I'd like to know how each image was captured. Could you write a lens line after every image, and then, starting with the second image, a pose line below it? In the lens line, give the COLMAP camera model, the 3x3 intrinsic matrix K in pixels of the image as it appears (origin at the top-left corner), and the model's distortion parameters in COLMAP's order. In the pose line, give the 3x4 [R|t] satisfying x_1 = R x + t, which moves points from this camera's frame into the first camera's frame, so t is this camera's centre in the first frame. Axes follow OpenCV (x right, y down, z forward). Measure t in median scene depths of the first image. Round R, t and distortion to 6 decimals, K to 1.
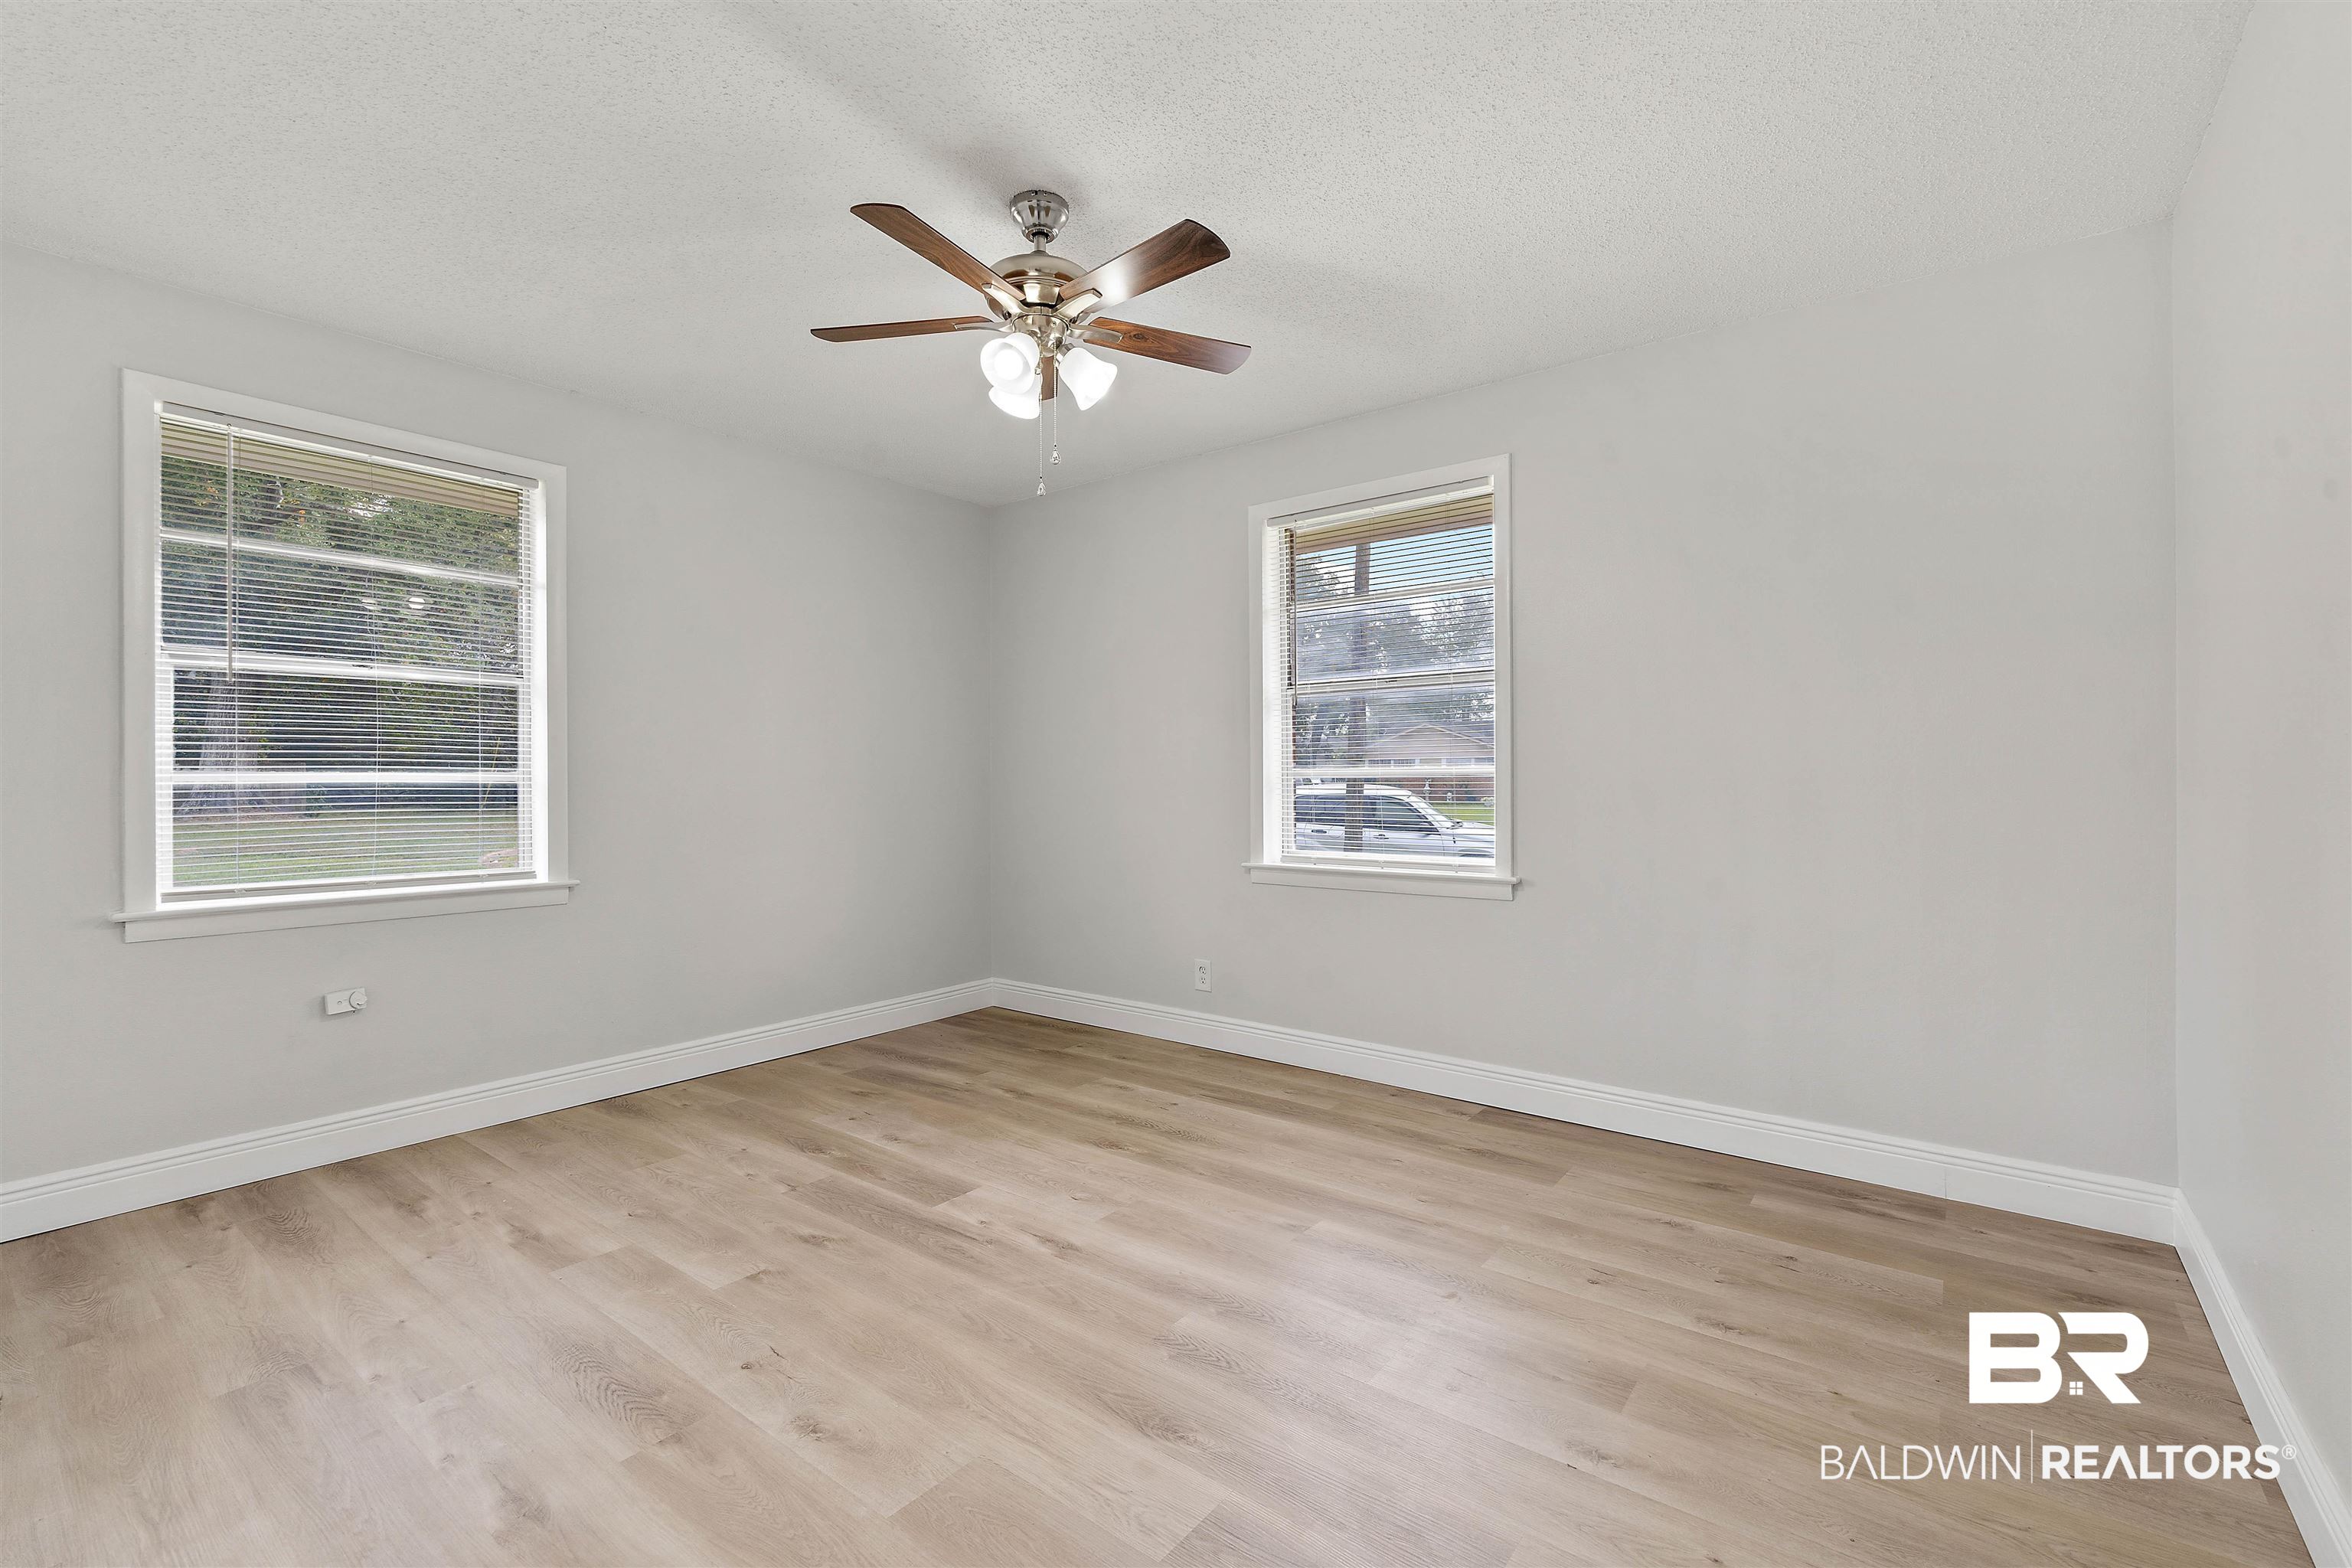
lens RADIAL K [[1024.3, 0, 1199.1], [0, 1024.3, 777.6], [0, 0, 1]] dist [-0.000844, -0.000422]
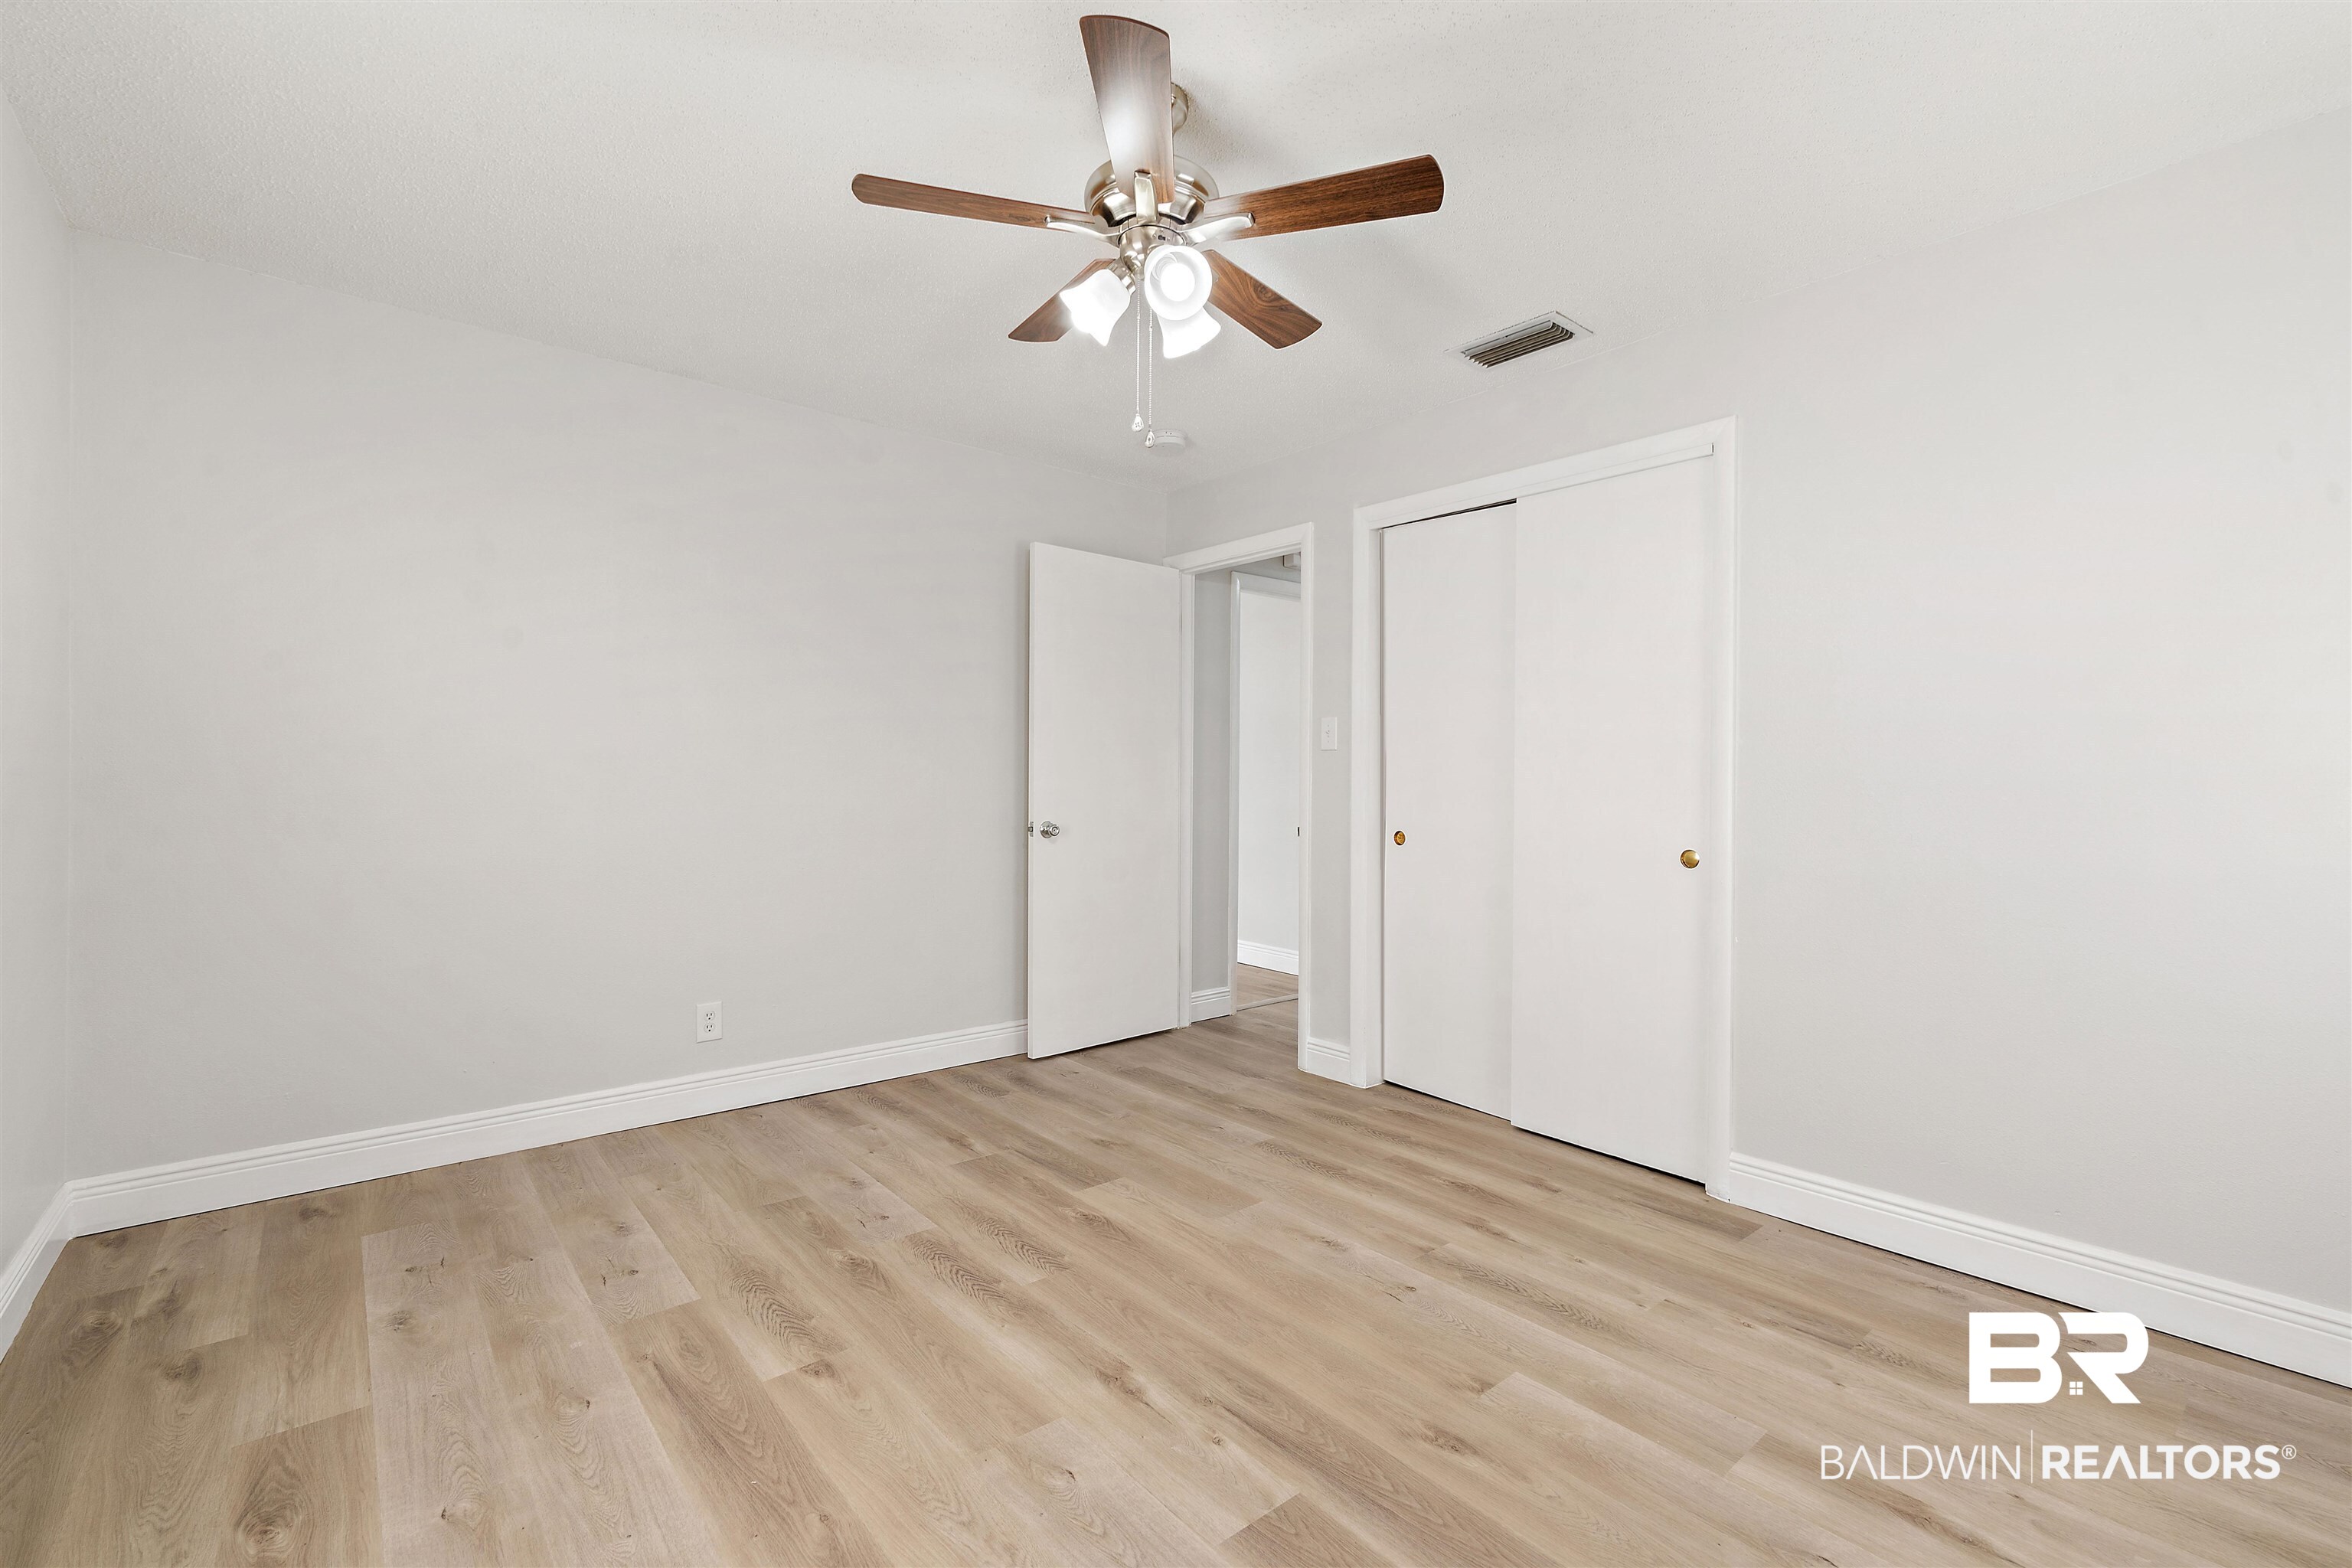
lens RADIAL K [[1024.3, 0, 1199.1], [0, 1024.3, 777.6], [0, 0, 1]] dist [-0.000844, -0.000422]
pose [[-0.977967, -0.002700, 0.208742, -0.362839], [-0.003070, 0.999994, -0.001448, -0.005080], [-0.208737, -0.002056, -0.977970, 1.780158]]
